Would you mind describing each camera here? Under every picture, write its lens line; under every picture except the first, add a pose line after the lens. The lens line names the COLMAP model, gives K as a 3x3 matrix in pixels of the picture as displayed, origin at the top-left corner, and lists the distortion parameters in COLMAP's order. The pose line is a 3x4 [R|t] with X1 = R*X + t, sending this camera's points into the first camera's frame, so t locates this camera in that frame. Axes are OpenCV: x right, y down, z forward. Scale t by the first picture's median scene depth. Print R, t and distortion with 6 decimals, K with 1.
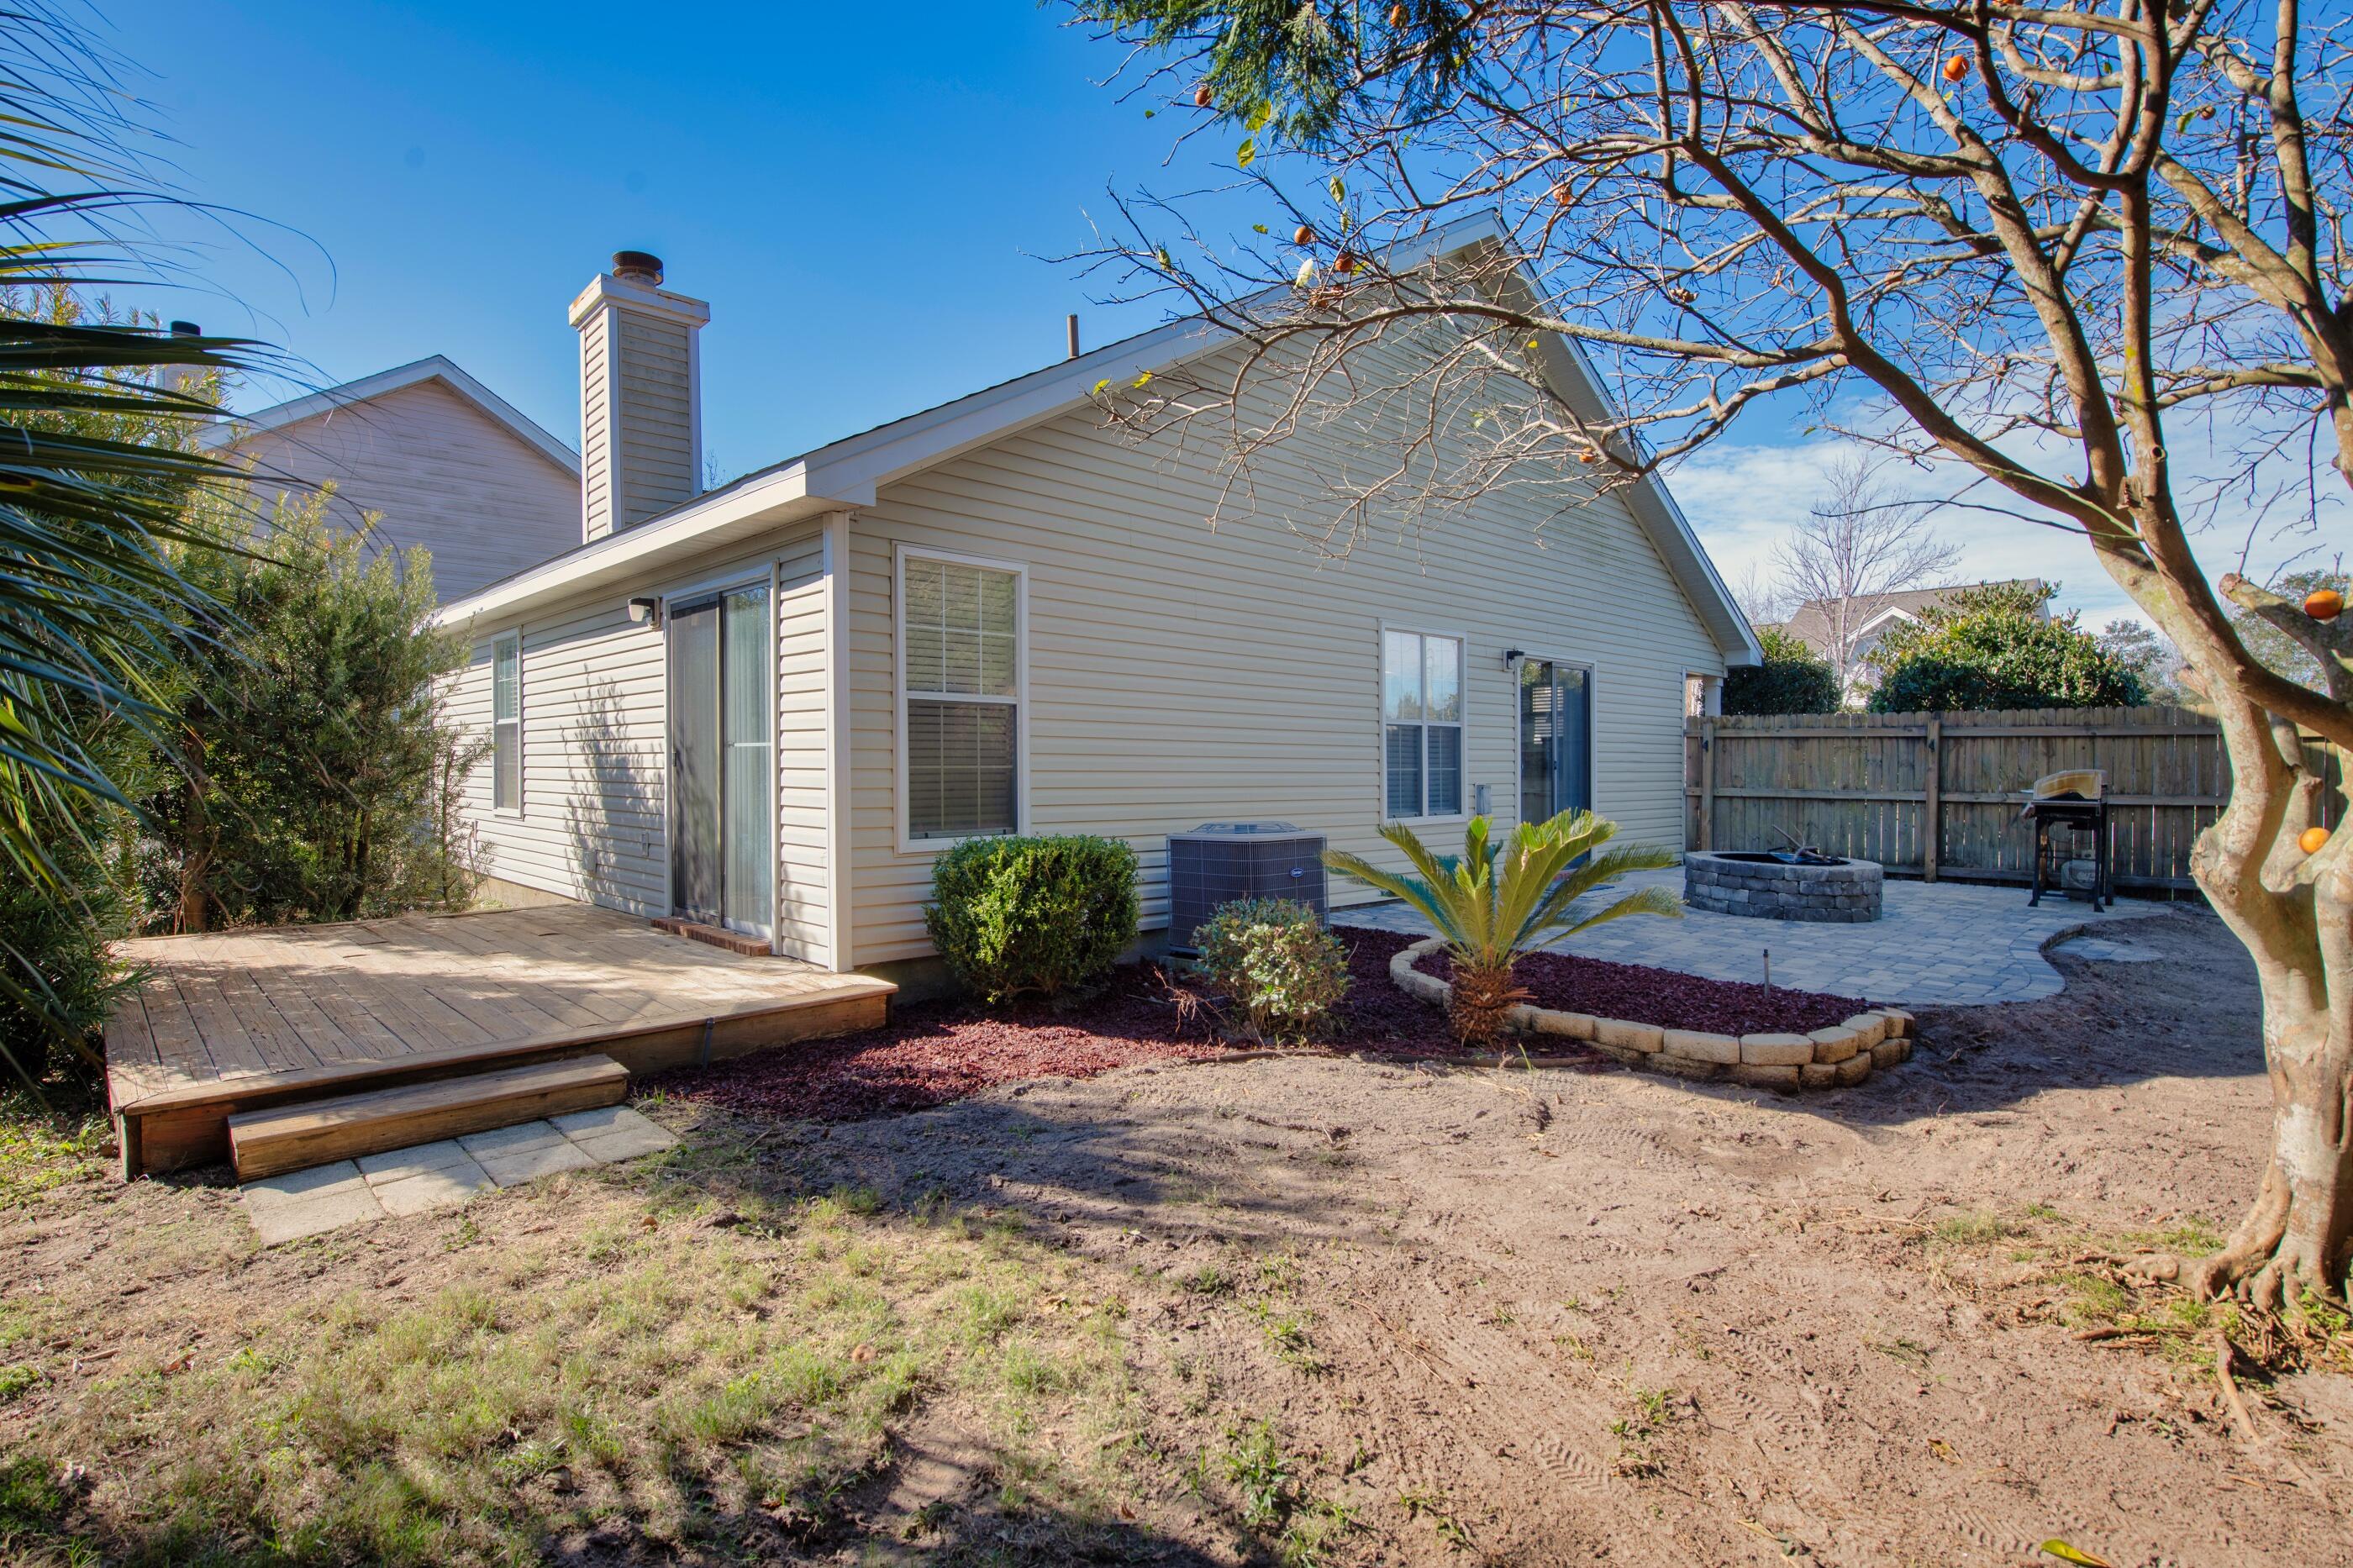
lens RADIAL K [[1123.9, 0, 1174.6], [0, 1123.9, 783.3], [0, 0, 1]] dist [0.006113, 0.000073]
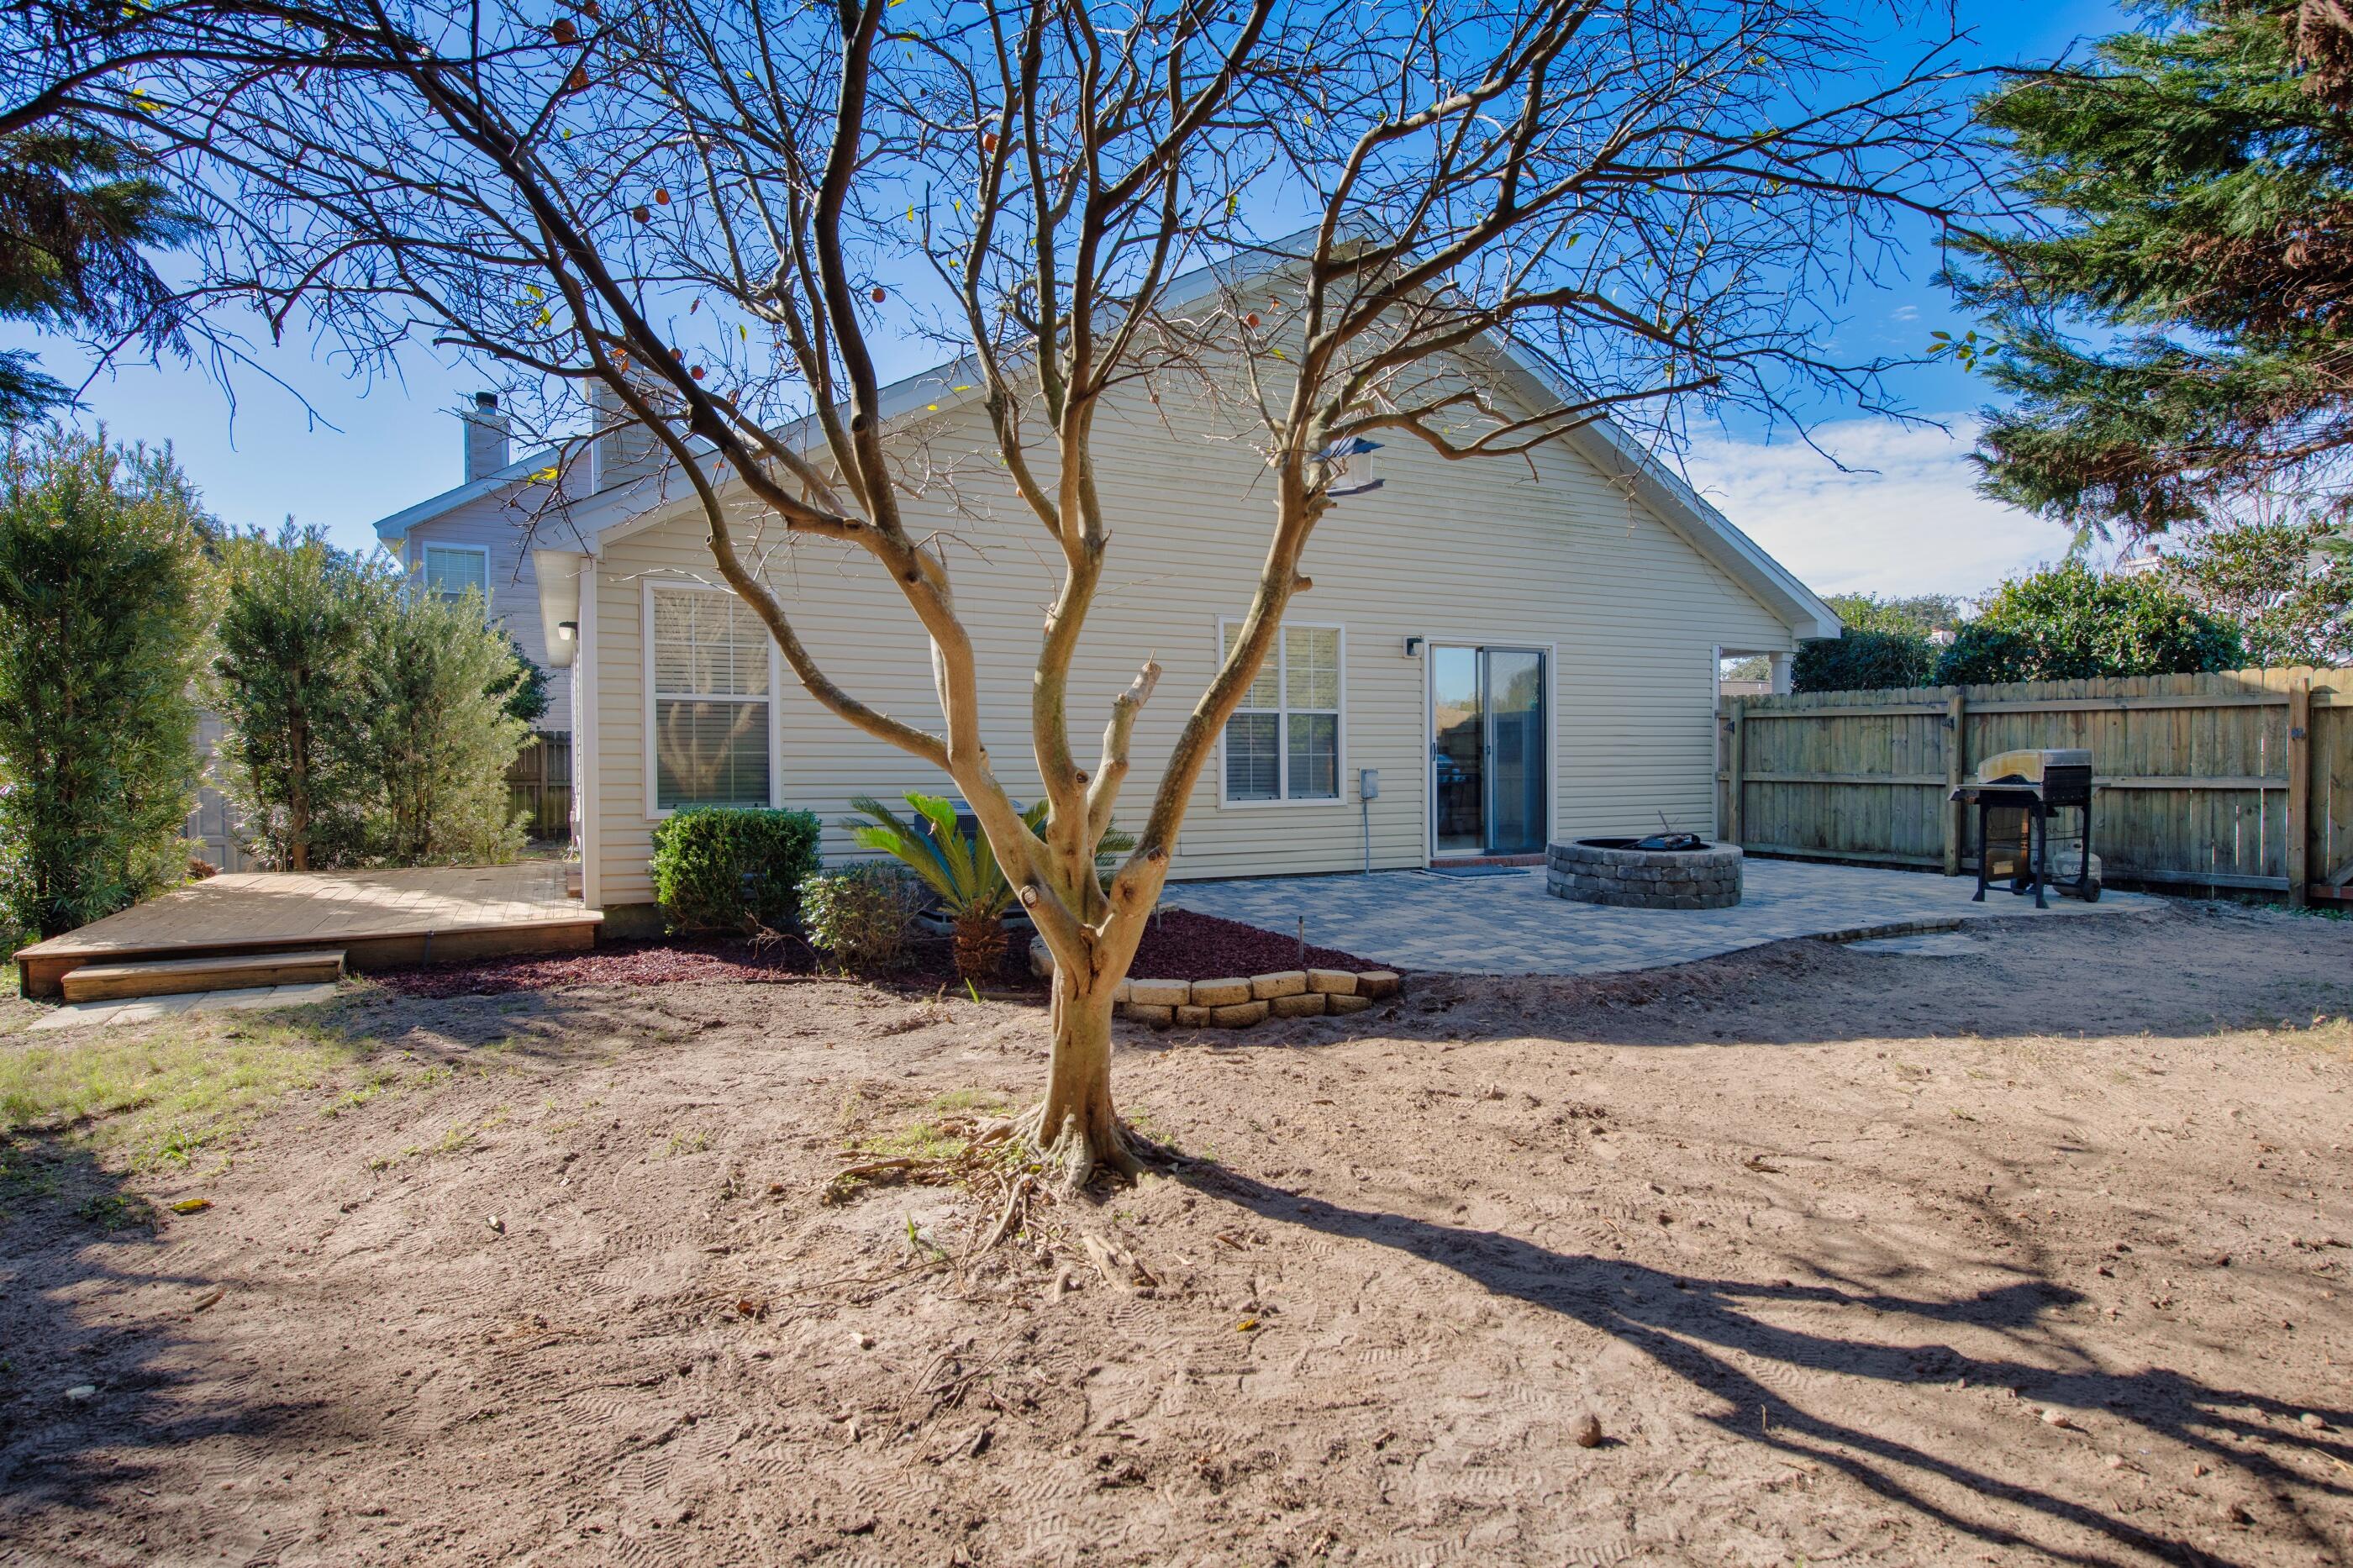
lens RADIAL K [[1138.7, 0, 1177.5], [0, 1138.7, 776.1], [0, 0, 1]] dist [-0.001239, -0.002481]
pose [[0.959554, -0.002247, -0.281516, 0.369232], [0.002614, 0.999996, 0.000927, 0.006749], [0.281513, -0.001626, 0.959556, -0.044023]]
